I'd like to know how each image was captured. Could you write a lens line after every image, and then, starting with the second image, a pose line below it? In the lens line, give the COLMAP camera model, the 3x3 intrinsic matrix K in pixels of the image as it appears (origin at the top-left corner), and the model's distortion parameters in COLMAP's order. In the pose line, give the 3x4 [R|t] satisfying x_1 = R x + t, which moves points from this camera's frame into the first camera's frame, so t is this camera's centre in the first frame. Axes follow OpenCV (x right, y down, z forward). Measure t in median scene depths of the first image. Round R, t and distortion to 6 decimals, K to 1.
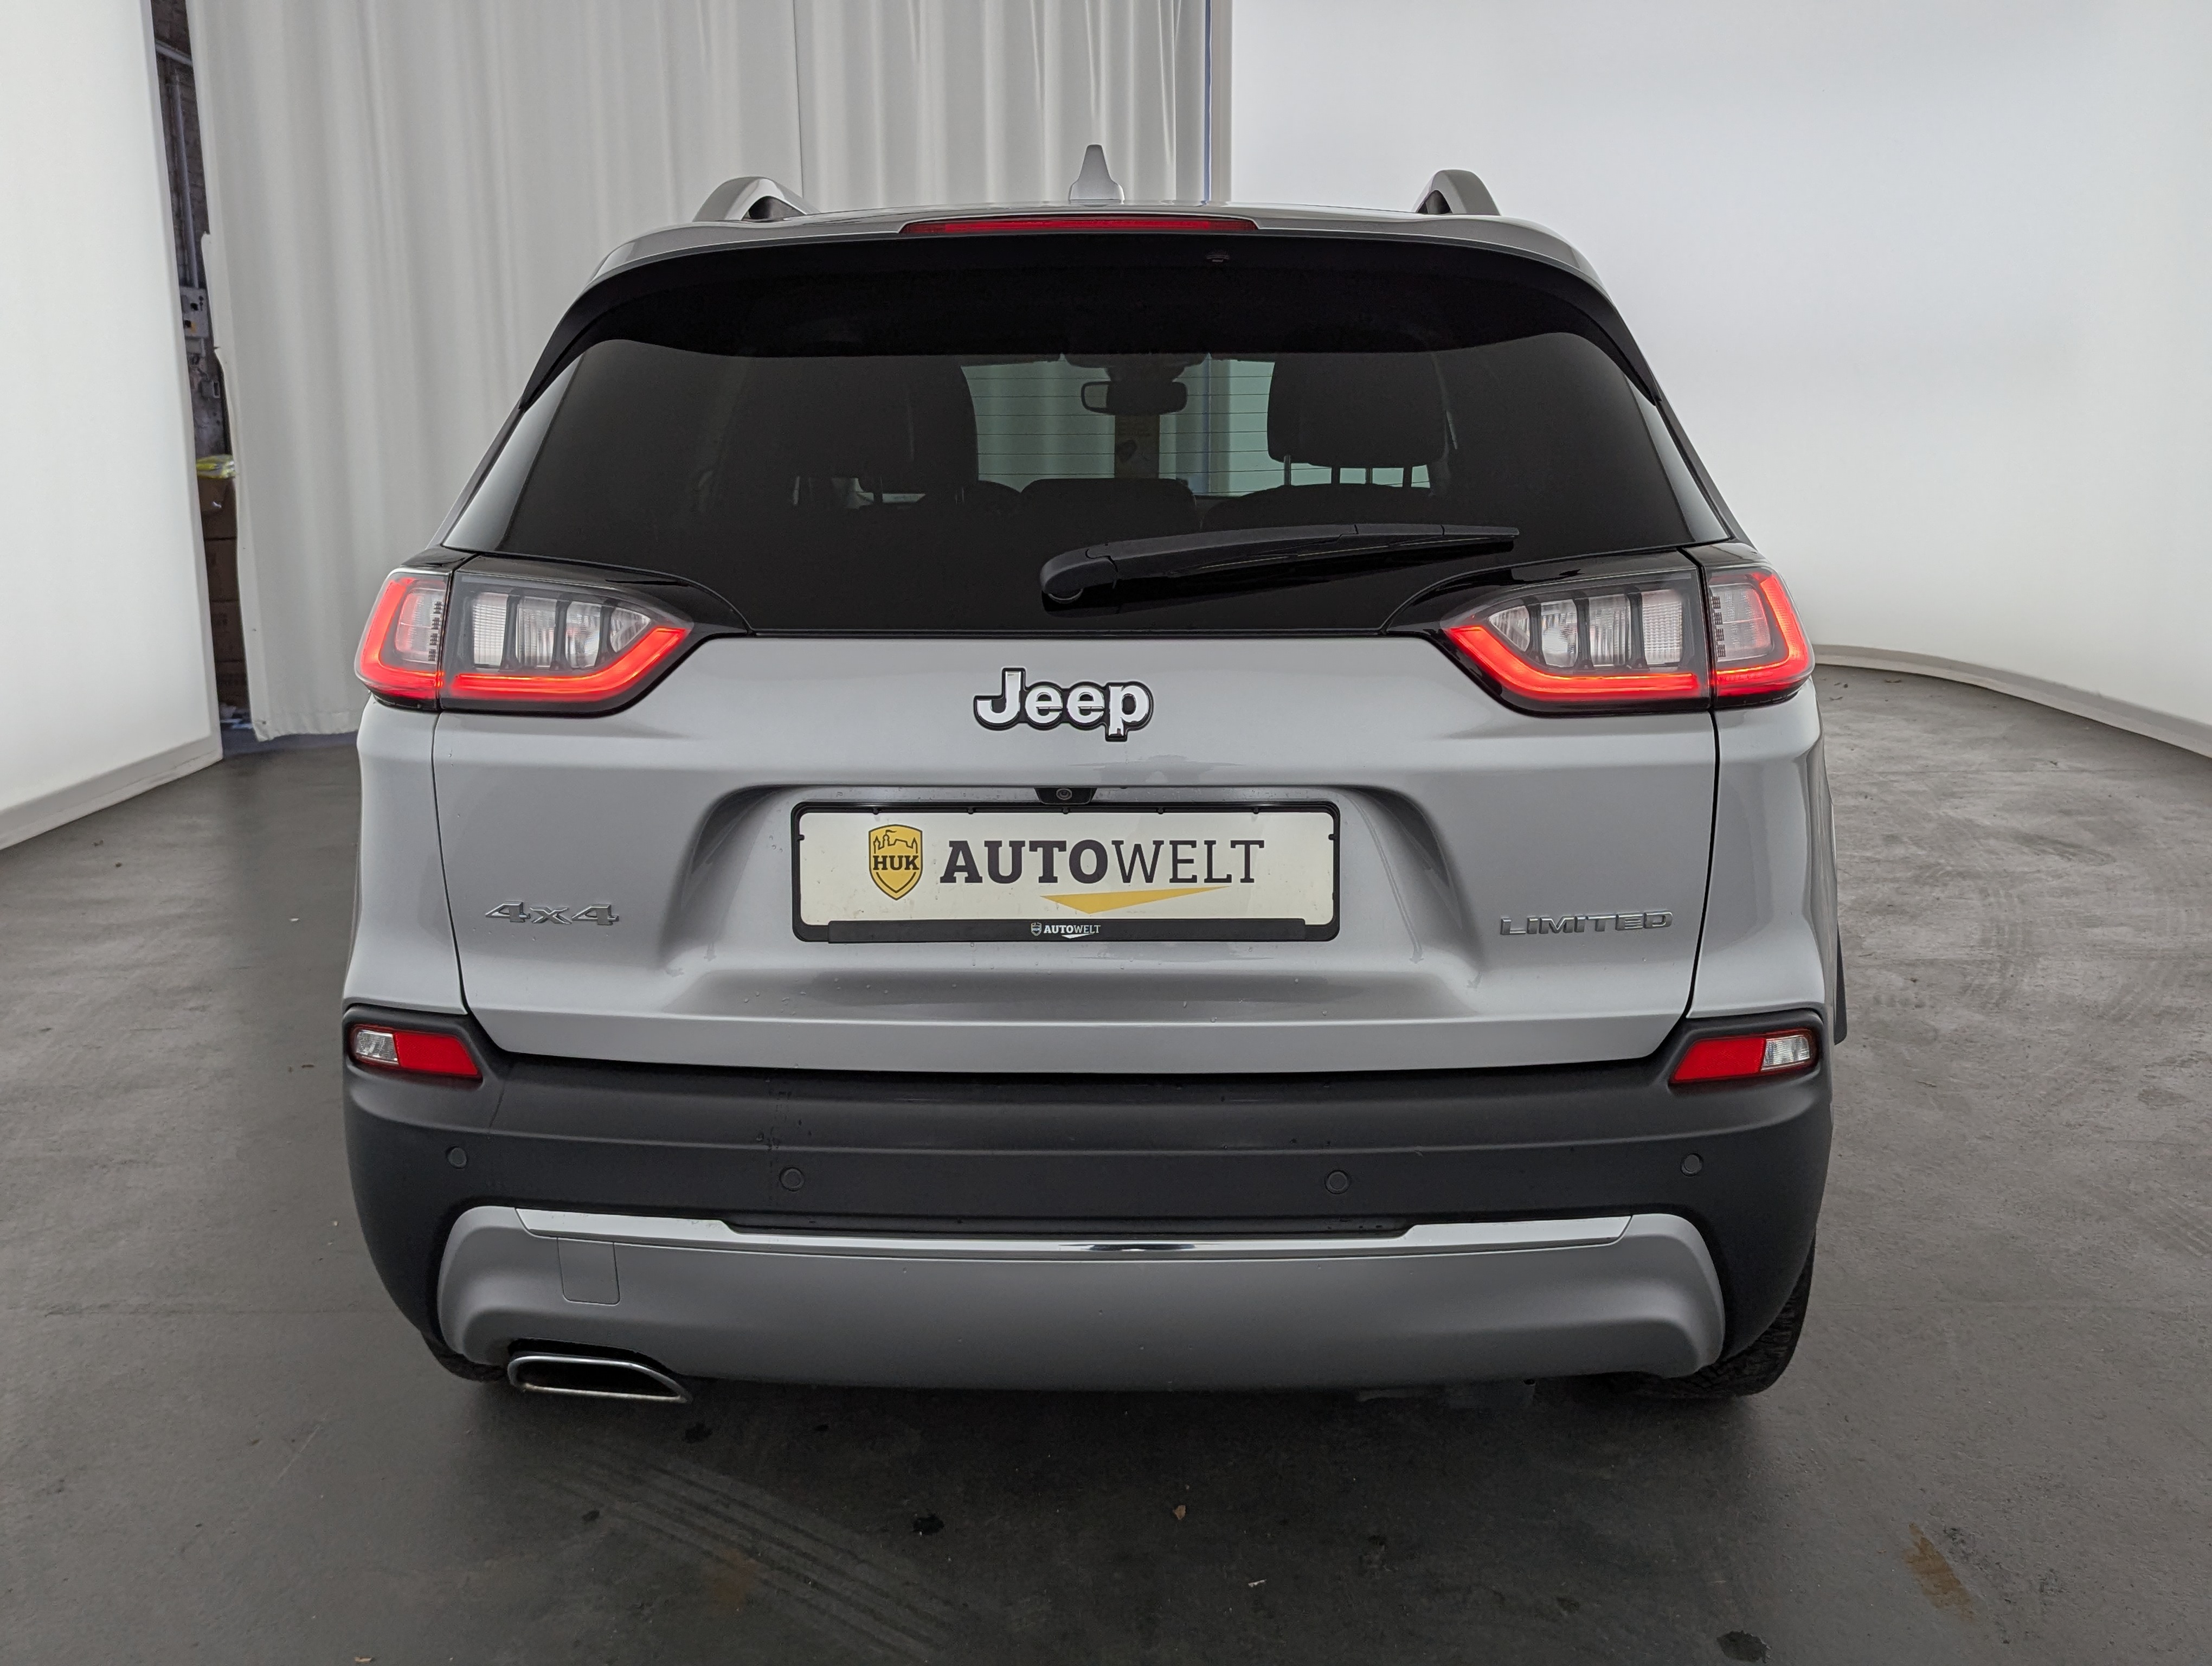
lens RADIAL K [[1957.8, 0, 1106.0], [0, 1957.8, 833.0], [0, 0, 1]] dist [0.053844, -0.024073]
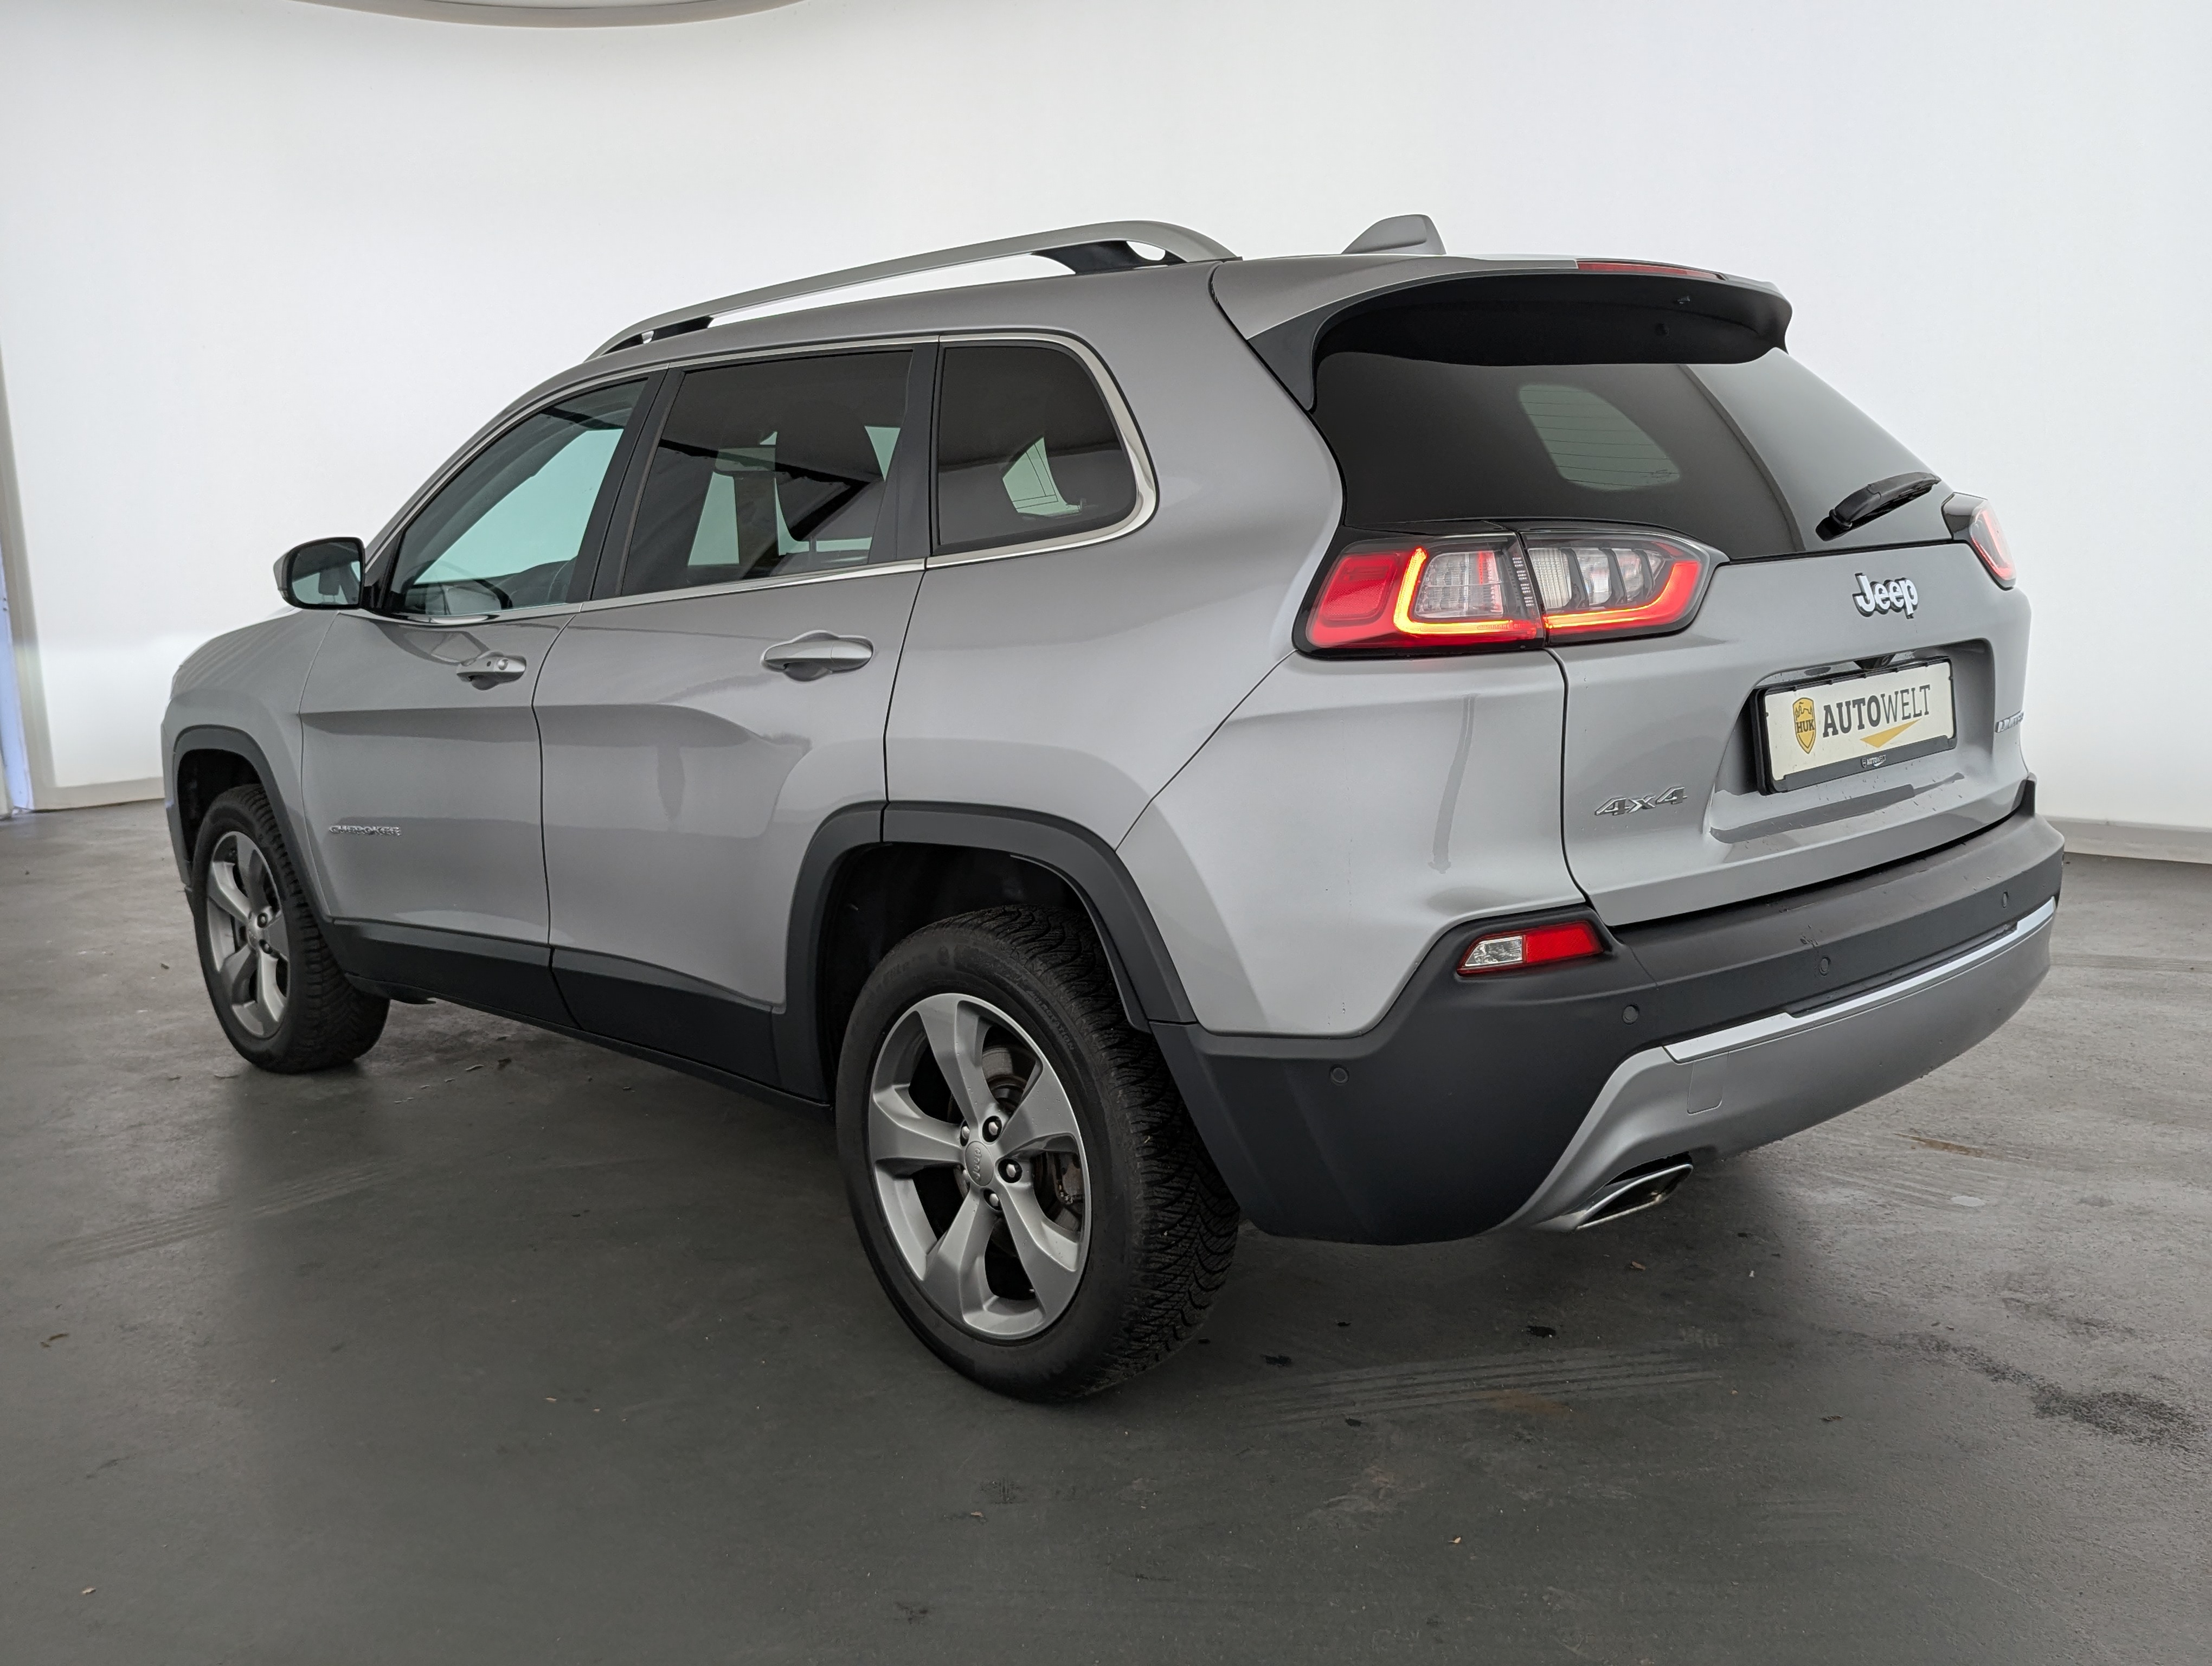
lens RADIAL K [[1957.8, 0, 1106.0], [0, 1957.8, 833.0], [0, 0, 1]] dist [0.053844, -0.024073]
pose [[0.709226, -0.135516, 0.691834, -1.351449], [0.178514, 0.983889, 0.009722, -0.011140], [-0.682005, 0.116607, 0.721992, 0.345051]]
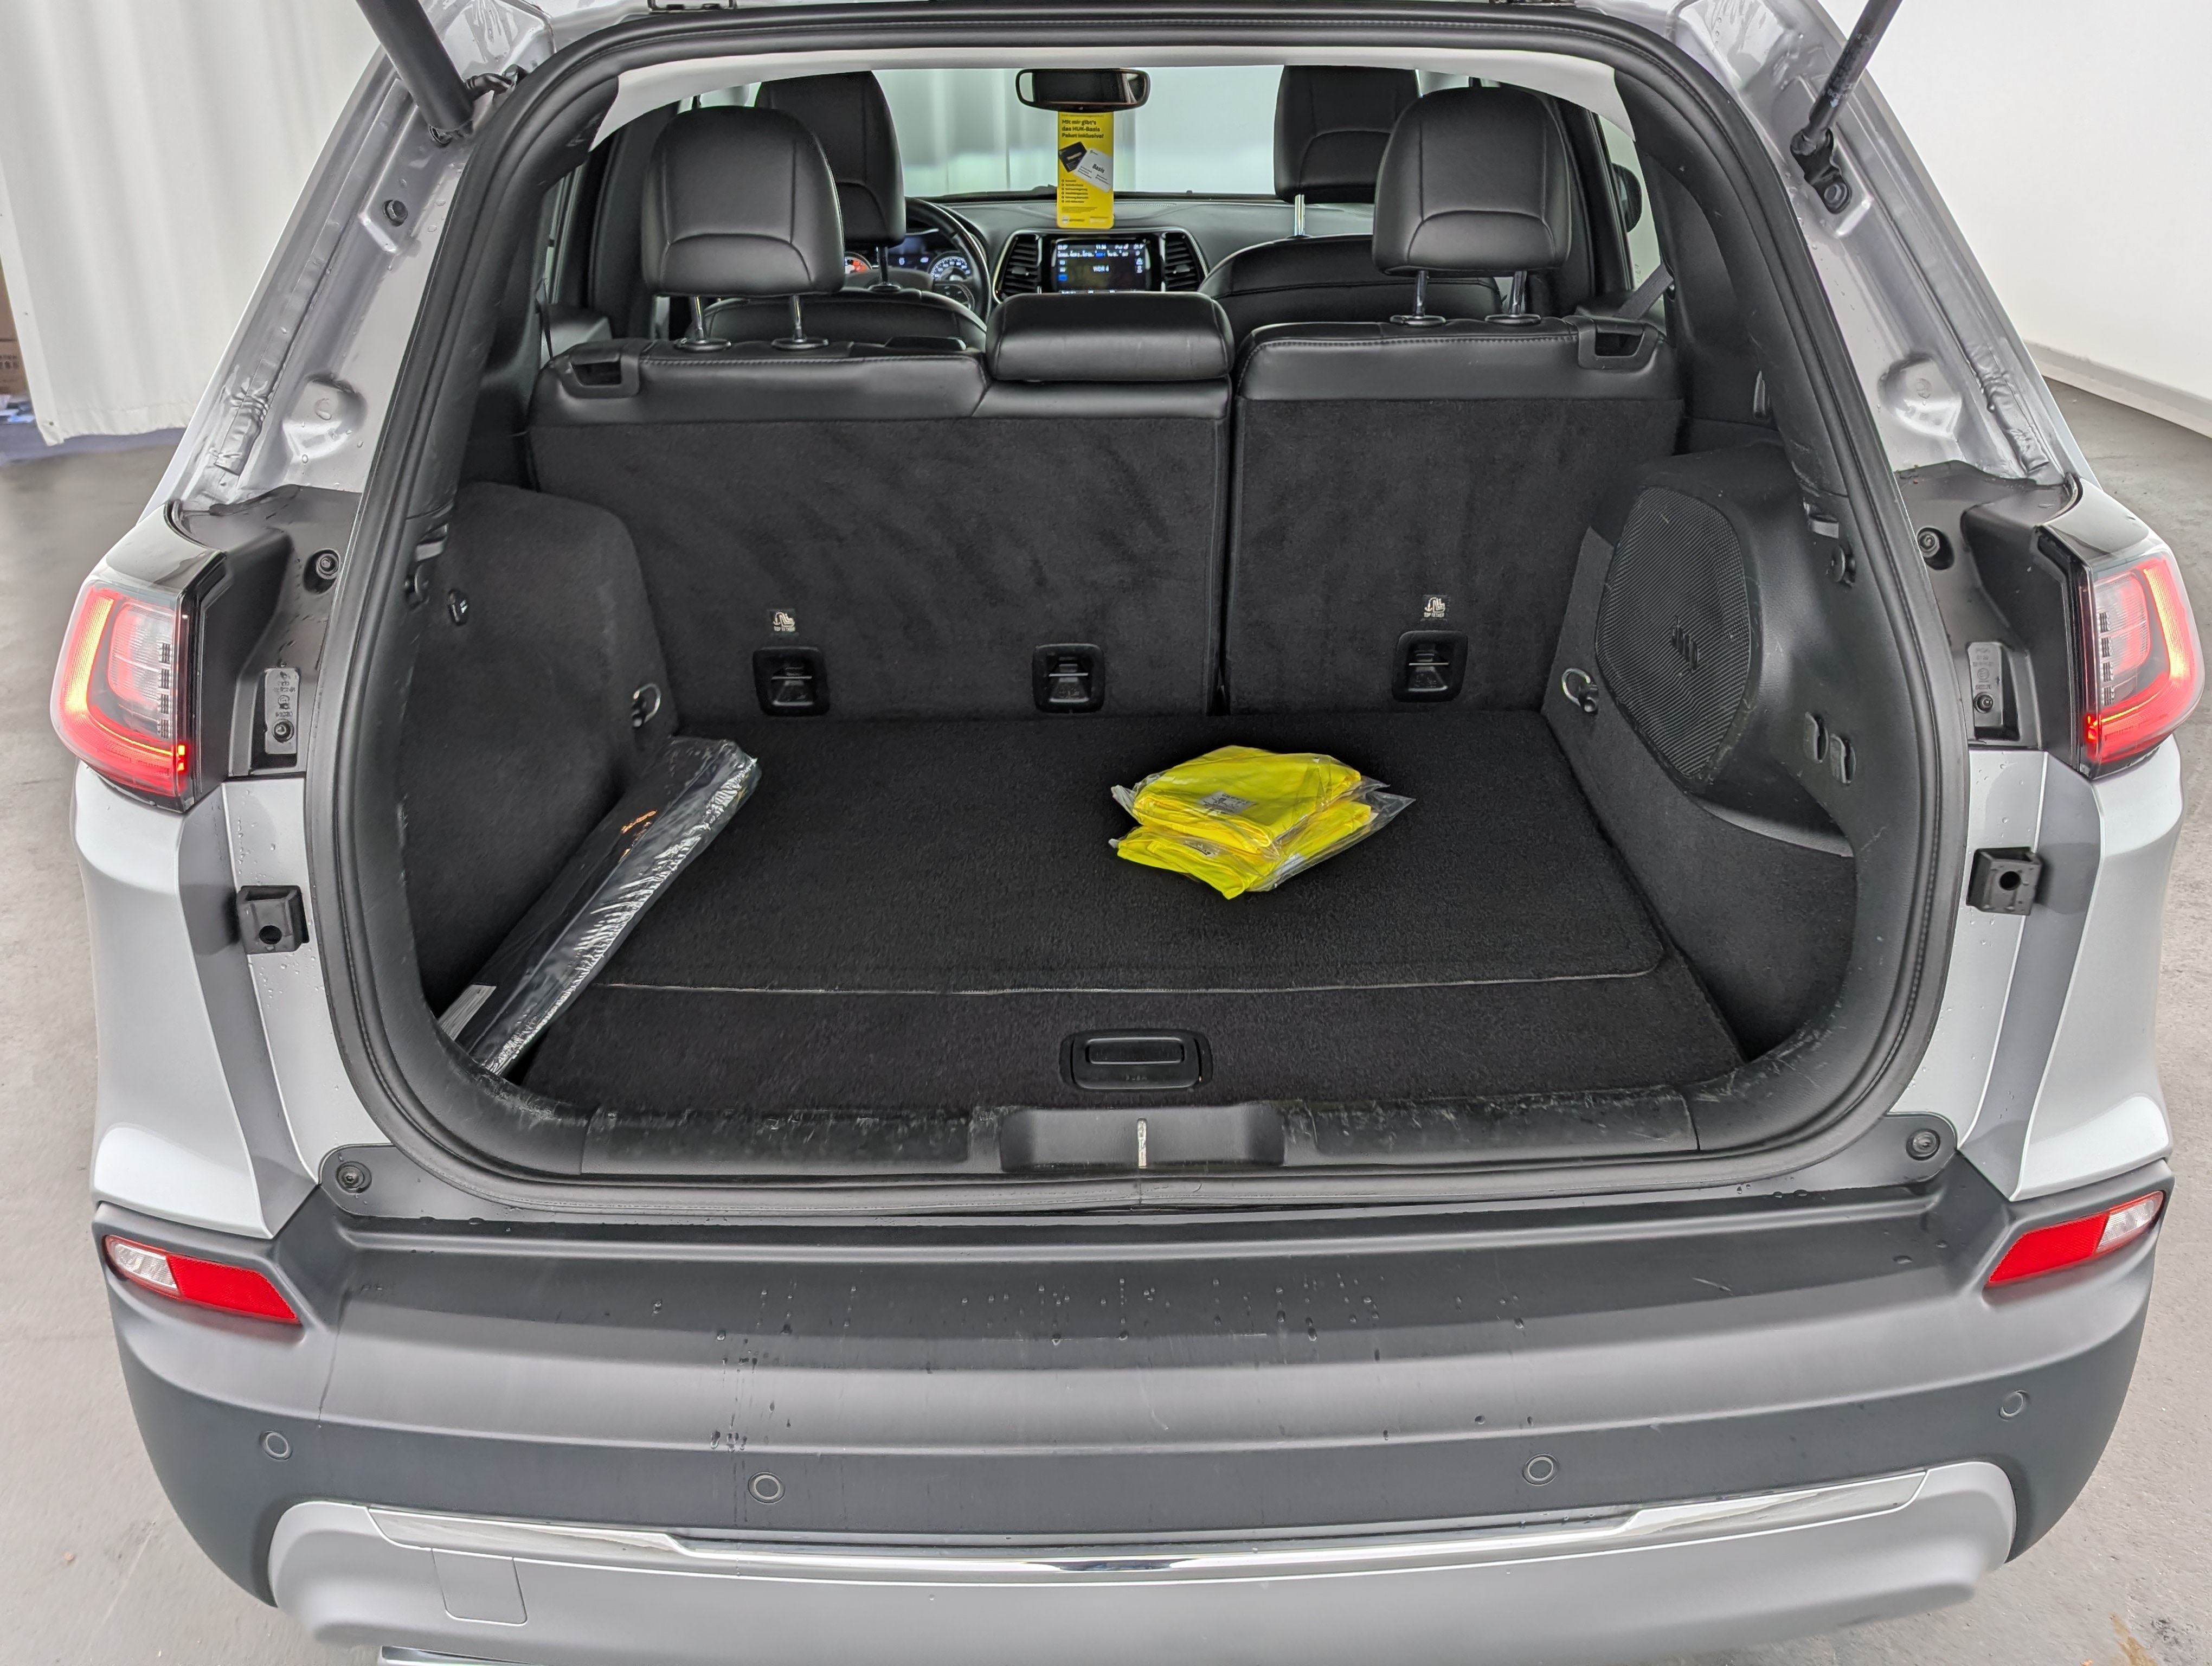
lens RADIAL K [[1957.8, 0, 1106.0], [0, 1957.8, 833.0], [0, 0, 1]] dist [0.053844, -0.024073]
pose [[0.997860, -0.028012, 0.059089, -0.070467], [0.015851, 0.980270, 0.197025, -0.181424], [-0.063442, -0.195667, 0.978616, 0.334742]]
